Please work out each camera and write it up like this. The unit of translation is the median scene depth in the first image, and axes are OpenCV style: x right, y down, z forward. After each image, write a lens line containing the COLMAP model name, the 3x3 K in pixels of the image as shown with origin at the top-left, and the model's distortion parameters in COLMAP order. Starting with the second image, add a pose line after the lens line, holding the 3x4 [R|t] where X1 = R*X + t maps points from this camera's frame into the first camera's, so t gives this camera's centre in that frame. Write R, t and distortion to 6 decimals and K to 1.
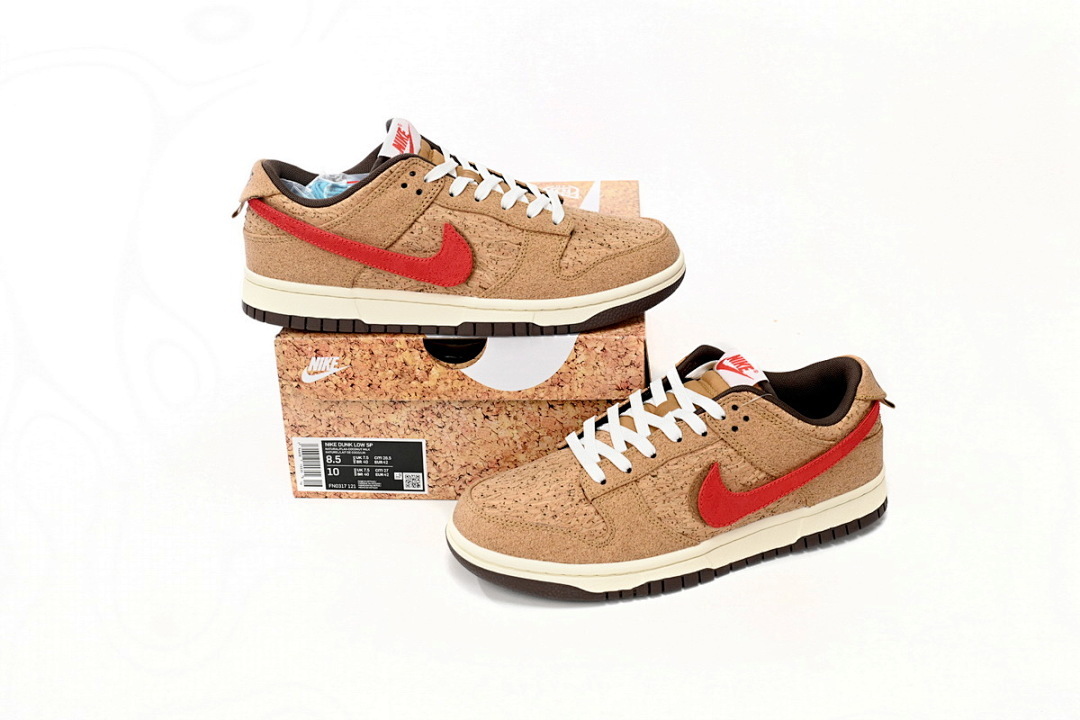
lens RADIAL K [[1209.6, 0, 540.0], [0, 1209.6, 355.1], [0, 0, 1]] dist [0.002769, 0.000000]
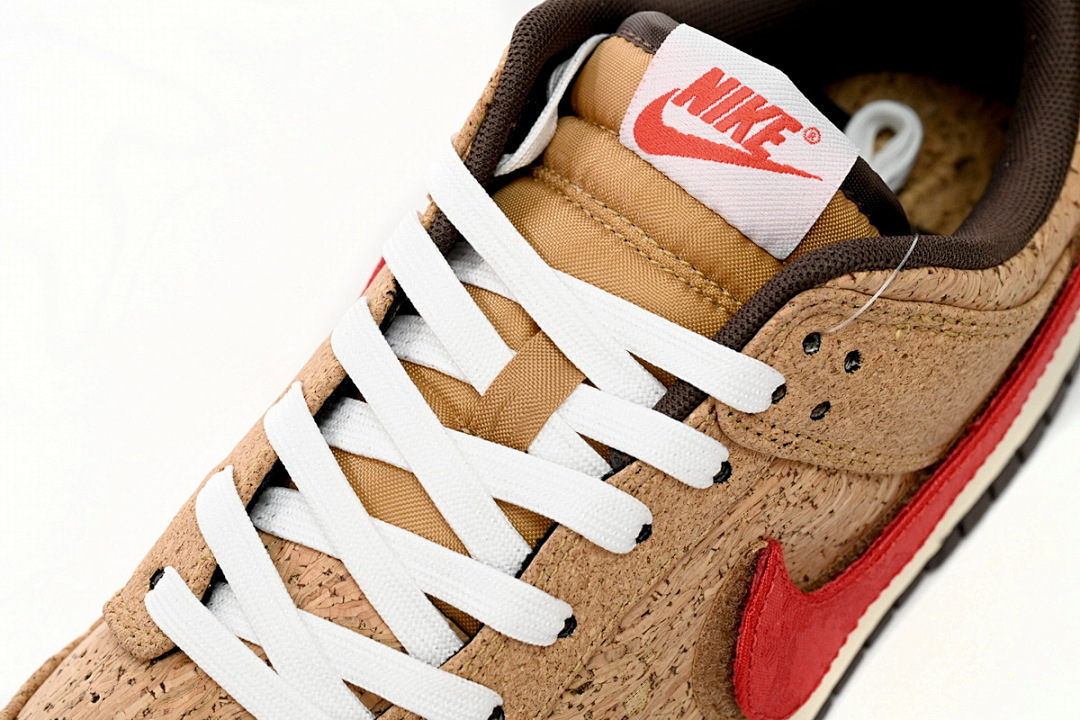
lens RADIAL K [[2446.5, 0, 537.0], [0, 2446.5, 363.5], [0, 0, 1]] dist [0.006143, 0.000000]
pose [[0.859079, -0.390920, 0.330401, -0.057971], [0.157090, 0.815730, 0.556694, -0.245148], [-0.487141, -0.426341, 0.762186, 0.636234]]
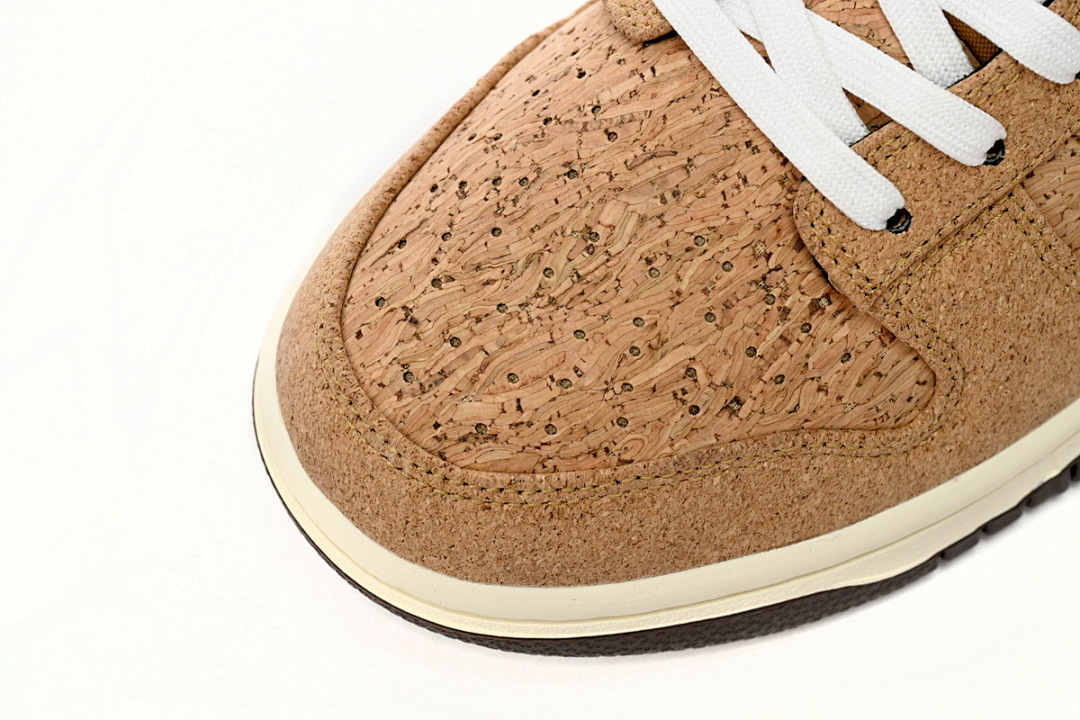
lens RADIAL K [[2446.5, 0, 538.2], [0, 2446.5, 358.2], [0, 0, 1]] dist [0.006143, 0.000000]
pose [[0.945339, -0.300640, 0.126296, -0.084581], [0.137562, 0.718823, 0.681447, -0.215918], [-0.295655, -0.626825, 0.720888, 0.649304]]
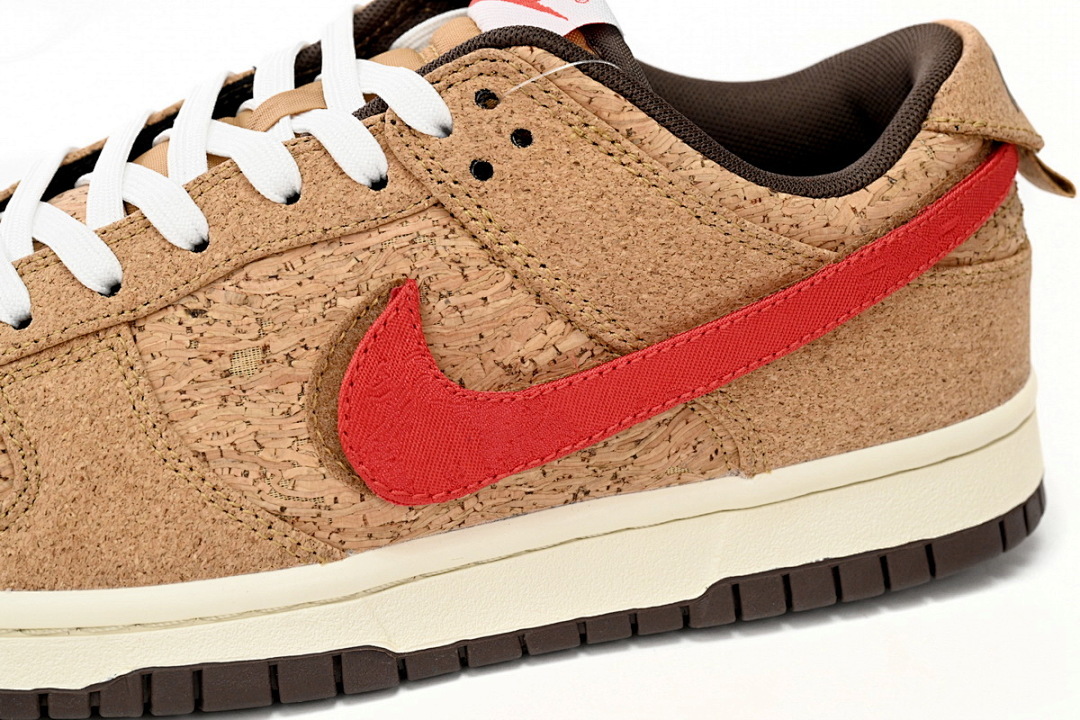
lens RADIAL K [[2446.5, 0, 544.4], [0, 2446.5, 357.6], [0, 0, 1]] dist [0.006143, 0.000000]
pose [[0.997134, 0.056275, -0.050572, 0.208529], [-0.059675, 0.995868, -0.068448, 0.145920], [0.046512, 0.071269, 0.996372, 0.409962]]
